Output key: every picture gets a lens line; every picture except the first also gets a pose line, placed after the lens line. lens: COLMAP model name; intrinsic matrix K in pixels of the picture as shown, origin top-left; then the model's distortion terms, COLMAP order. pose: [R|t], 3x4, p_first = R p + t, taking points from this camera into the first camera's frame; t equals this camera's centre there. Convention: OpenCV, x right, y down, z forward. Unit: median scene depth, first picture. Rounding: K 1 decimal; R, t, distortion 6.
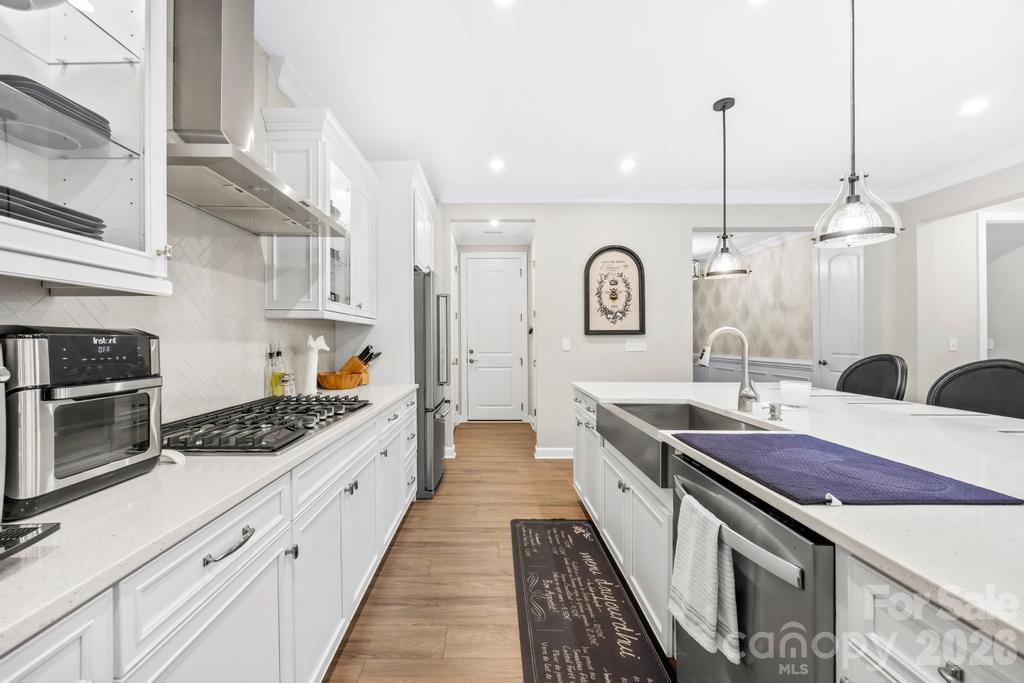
lens RADIAL K [[397.1, 0, 482.4], [0, 397.1, 328.2], [0, 0, 1]] dist [-0.003672, 0.000223]
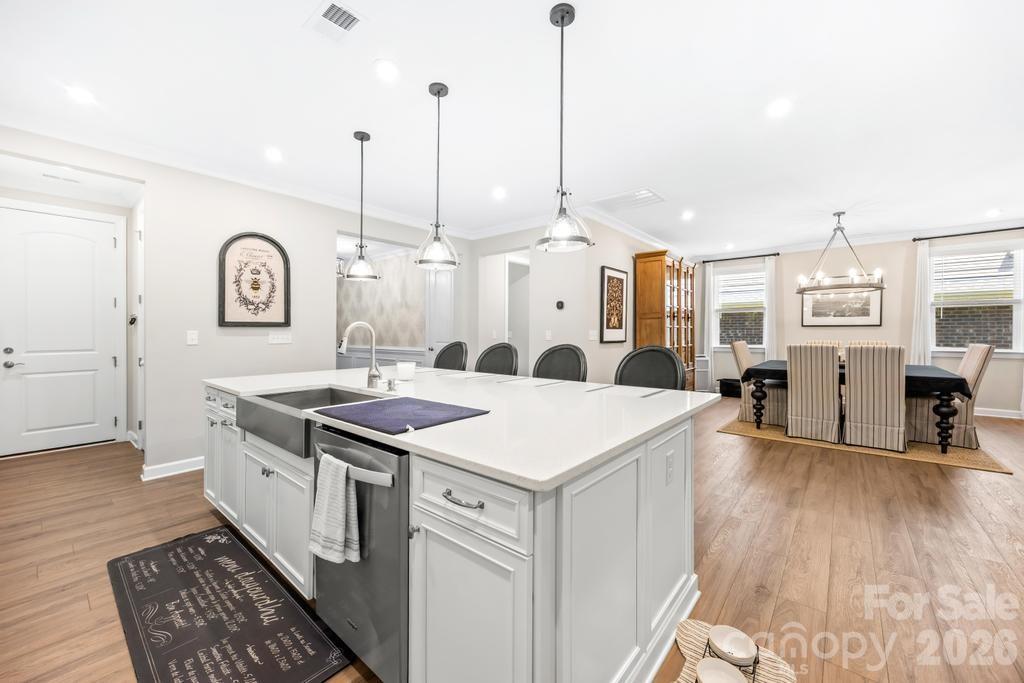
lens RADIAL K [[397.1, 0, 512.5], [0, 397.1, 332.0], [0, 0, 1]] dist [-0.003672, 0.000223]
pose [[0.621775, -0.001747, 0.783194, -0.037994], [-0.020804, 0.999608, 0.018746, -0.002516], [-0.782920, -0.027949, 0.621495, -0.091422]]
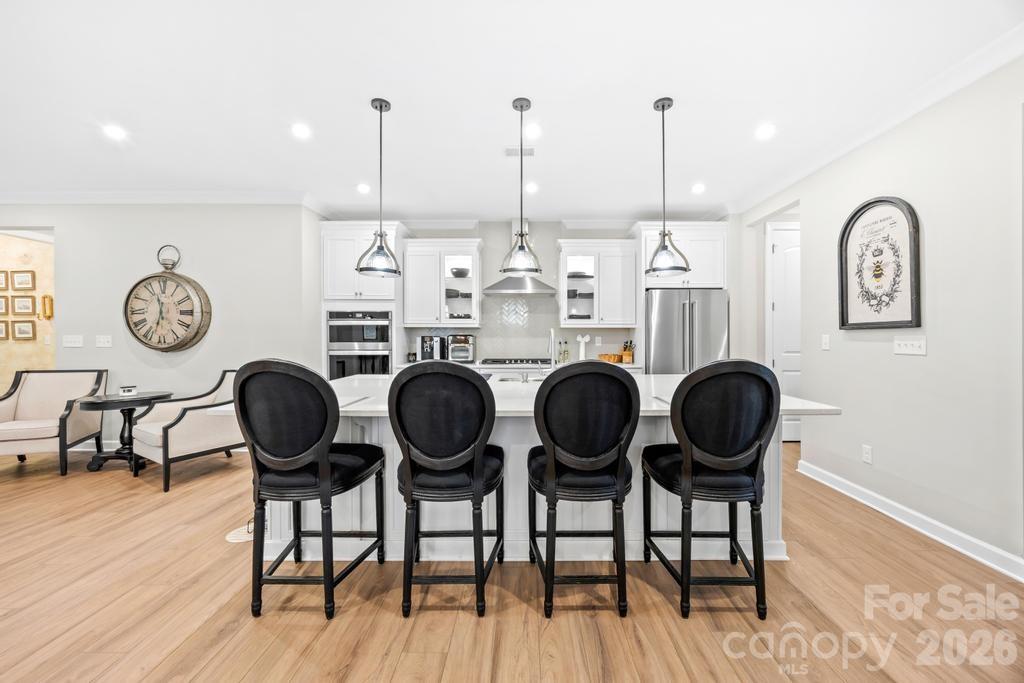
lens RADIAL K [[397.1, 0, 523.3], [0, 397.1, 336.7], [0, 0, 1]] dist [-0.003672, 0.000223]
pose [[0.024770, -0.000859, -0.999693, 1.394772], [0.029815, 0.999555, -0.000120, 0.015920], [0.999248, -0.029803, 0.024784, 0.527049]]
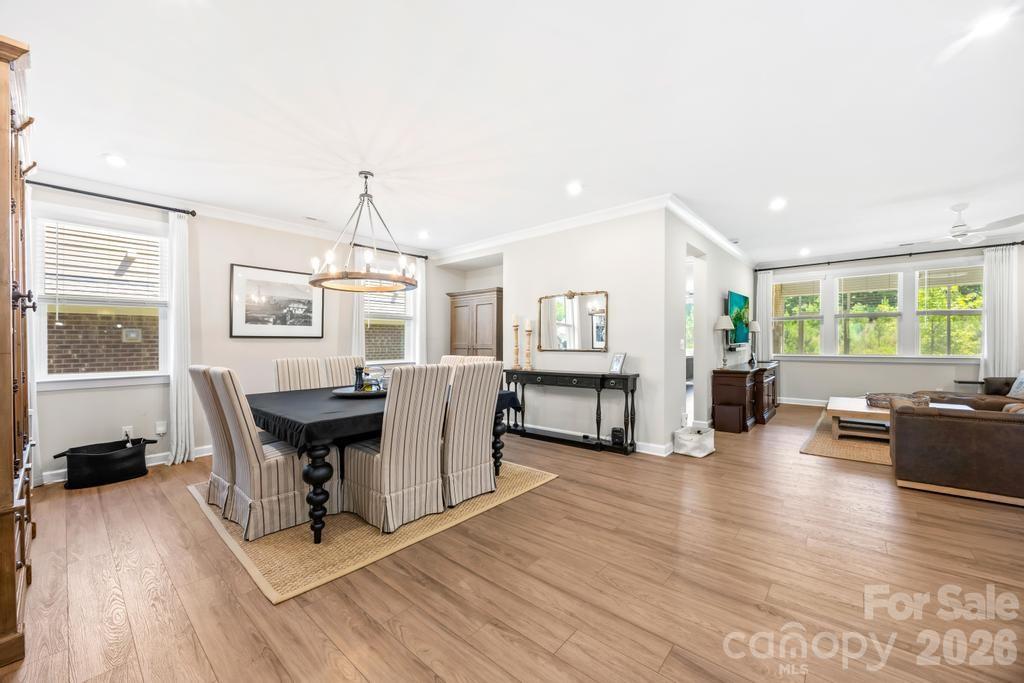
lens RADIAL K [[397.1, 0, 509.0], [0, 397.1, 349.2], [0, 0, 1]] dist [-0.003672, 0.000223]
pose [[-0.770757, -0.002156, 0.637125, 1.097604], [-0.009849, 0.999915, -0.008531, 0.019291], [-0.637053, -0.012850, -0.770713, 0.520223]]
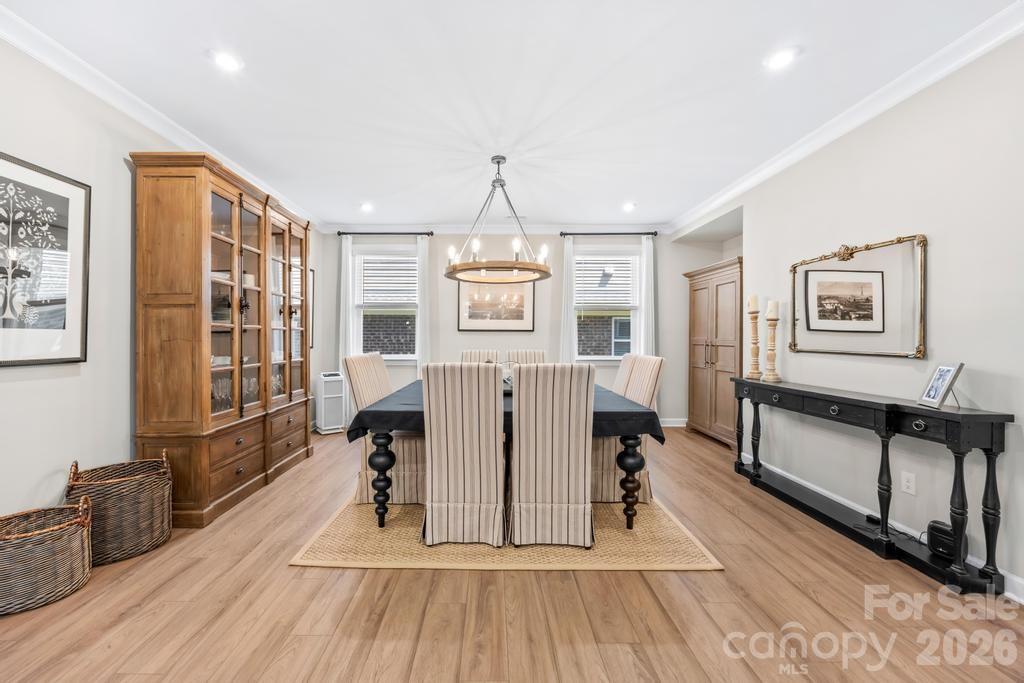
lens RADIAL K [[397.1, 0, 489.1], [0, 397.1, 336.9], [0, 0, 1]] dist [-0.003672, 0.000223]
pose [[-0.021367, 0.000829, 0.999771, 1.057180], [-0.031836, 0.999492, -0.001509, -0.001952], [-0.999265, -0.031861, -0.021330, -0.078470]]
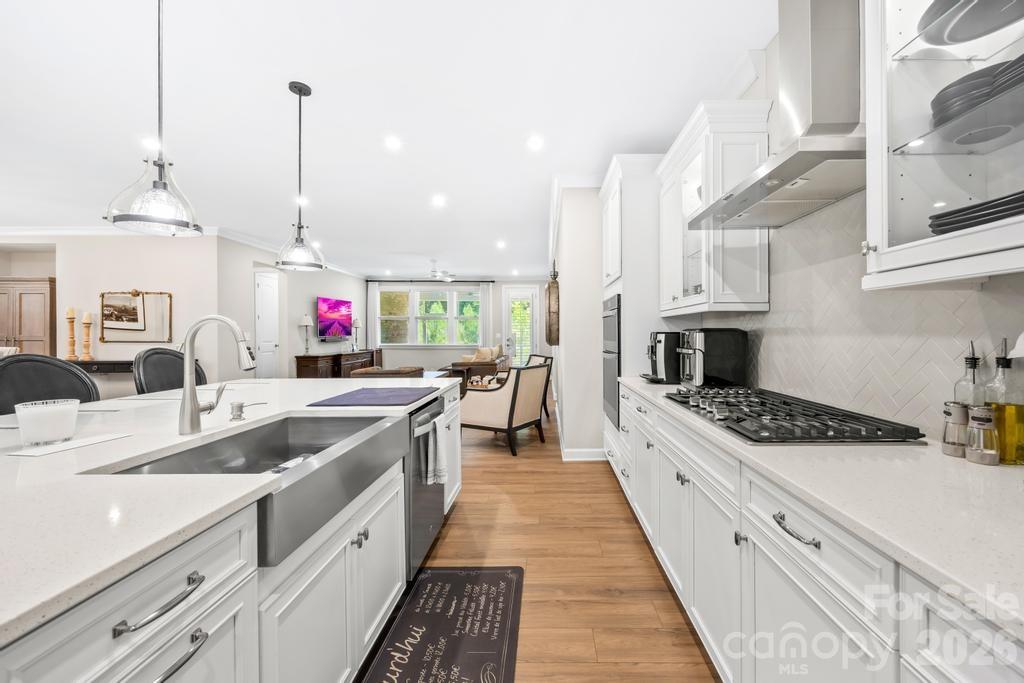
lens RADIAL K [[408.3, 0, 550.5], [0, 408.3, 337.4], [0, 0, 1]] dist [-0.004355, 0.001485]
pose [[-0.999339, 0.000695, -0.036359, 0.027390], [0.001481, 0.999766, -0.021598, 0.033877], [0.036336, -0.021638, -0.999105, 1.112236]]
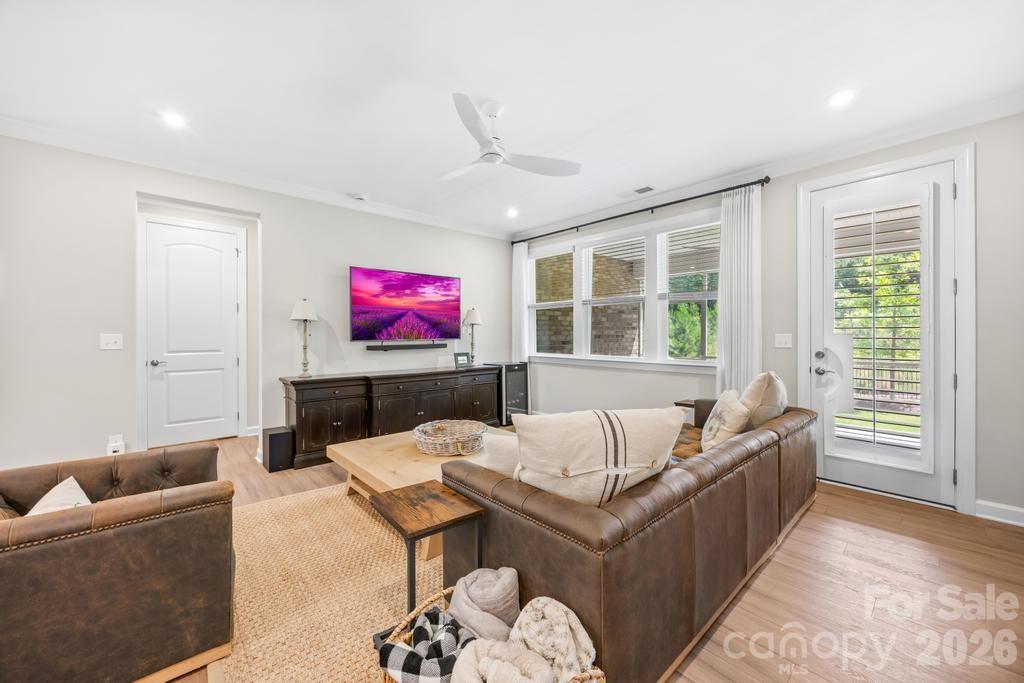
lens RADIAL K [[397.1, 0, 512.1], [0, 397.1, 332.1], [0, 0, 1]] dist [-0.003672, 0.000223]
pose [[-0.685168, 0.006216, 0.728359, 0.052978], [-0.019982, 0.999427, -0.027326, -0.038868], [-0.728111, -0.033277, -0.684651, -1.170799]]
